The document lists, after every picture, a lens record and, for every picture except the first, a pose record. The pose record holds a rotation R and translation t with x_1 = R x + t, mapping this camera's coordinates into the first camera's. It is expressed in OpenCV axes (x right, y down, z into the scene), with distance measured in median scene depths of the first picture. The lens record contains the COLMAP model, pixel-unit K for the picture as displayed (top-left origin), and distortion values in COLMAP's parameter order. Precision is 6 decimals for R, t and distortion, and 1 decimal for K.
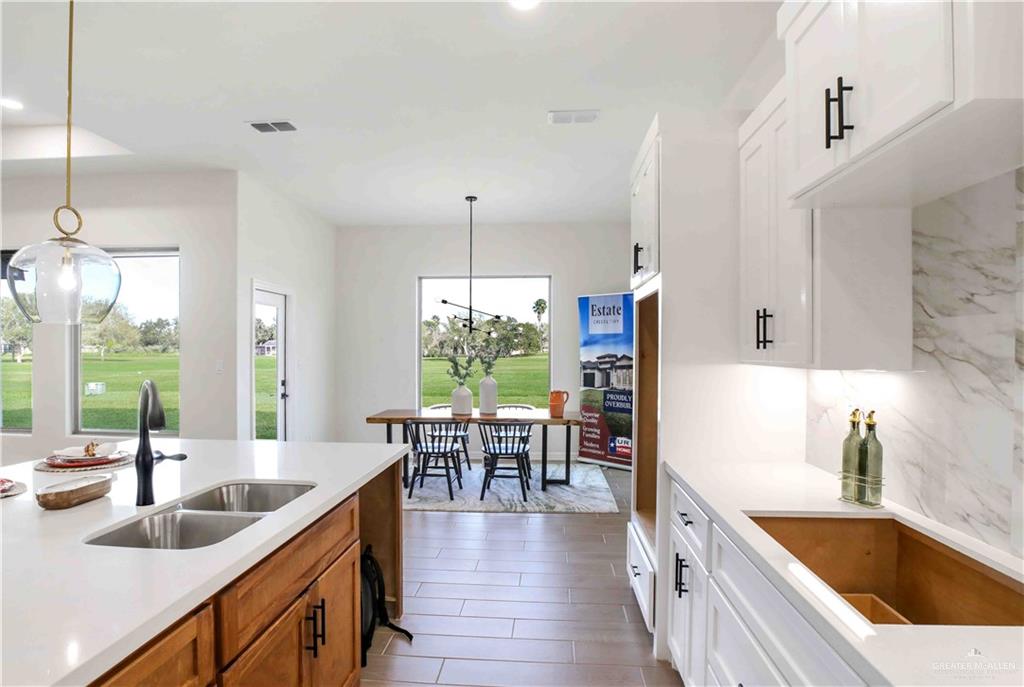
lens RADIAL K [[551.4, 0, 512.0], [0, 551.4, 343.5], [0, 0, 1]] dist [0.129710, 0.000012]
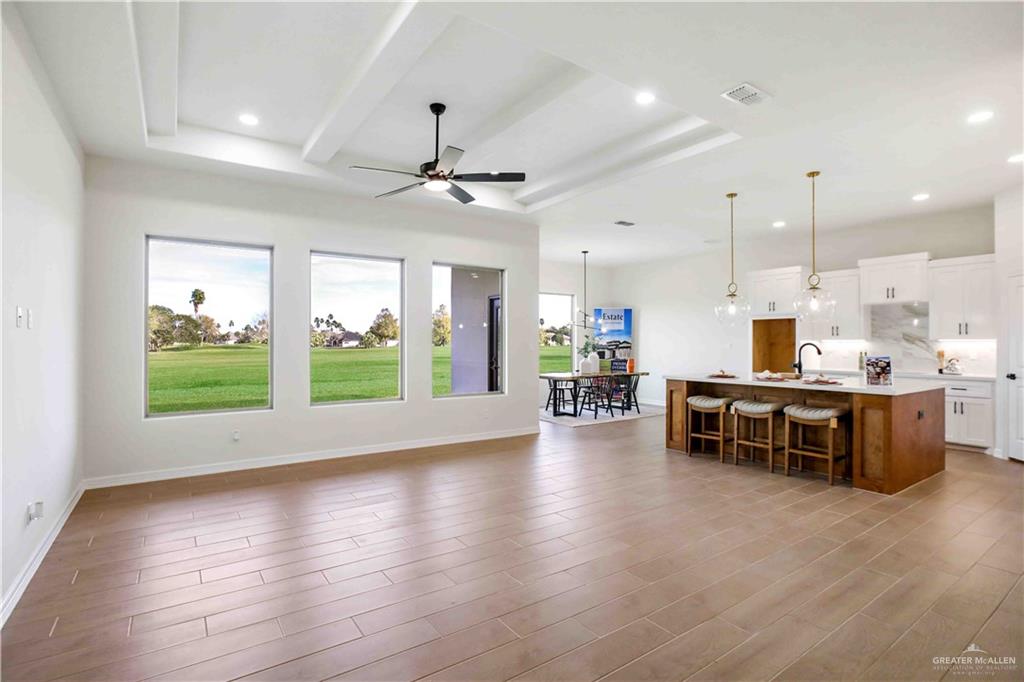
lens RADIAL K [[493.6, 0, 512.0], [0, 493.6, 341.0], [0, 0, 1]] dist [-0.003855, -0.000488]
pose [[0.778747, 0.005266, 0.627316, -1.136022], [-0.009512, 0.999949, 0.003413, 0.017915], [-0.627266, -0.008625, 0.778757, -0.074595]]
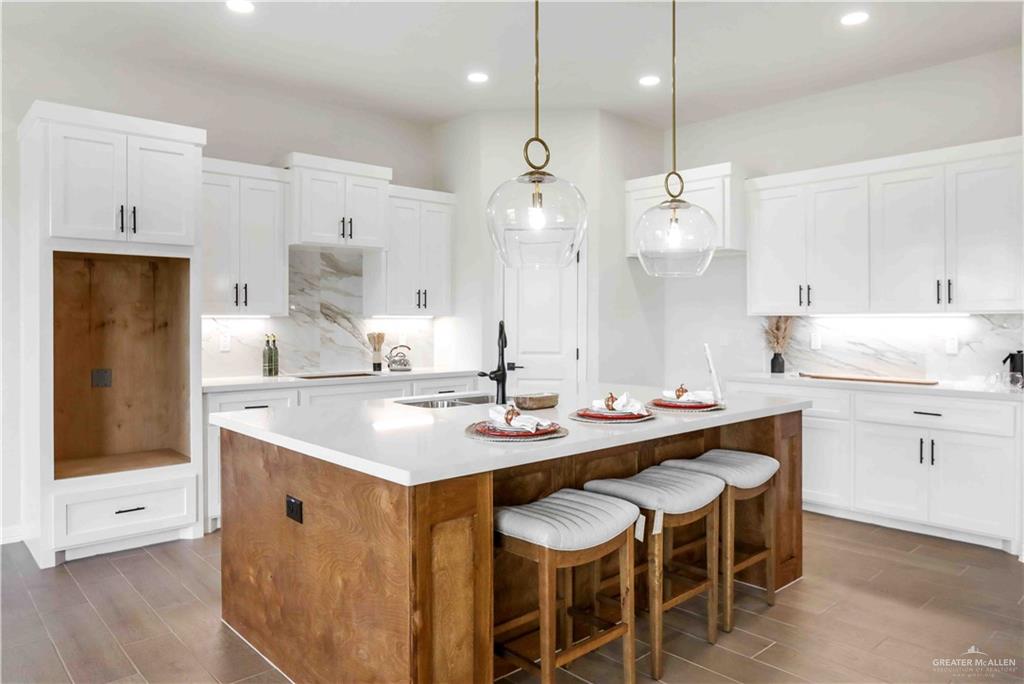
lens RADIAL K [[689.9, 0, 515.7], [0, 689.9, 321.7], [0, 0, 1]] dist [-0.034550, 0.001250]
pose [[-0.729175, 0.002179, 0.684324, -0.544385], [-0.003890, 0.999966, -0.007330, 0.023686], [-0.684316, -0.008007, -0.729141, 0.664109]]
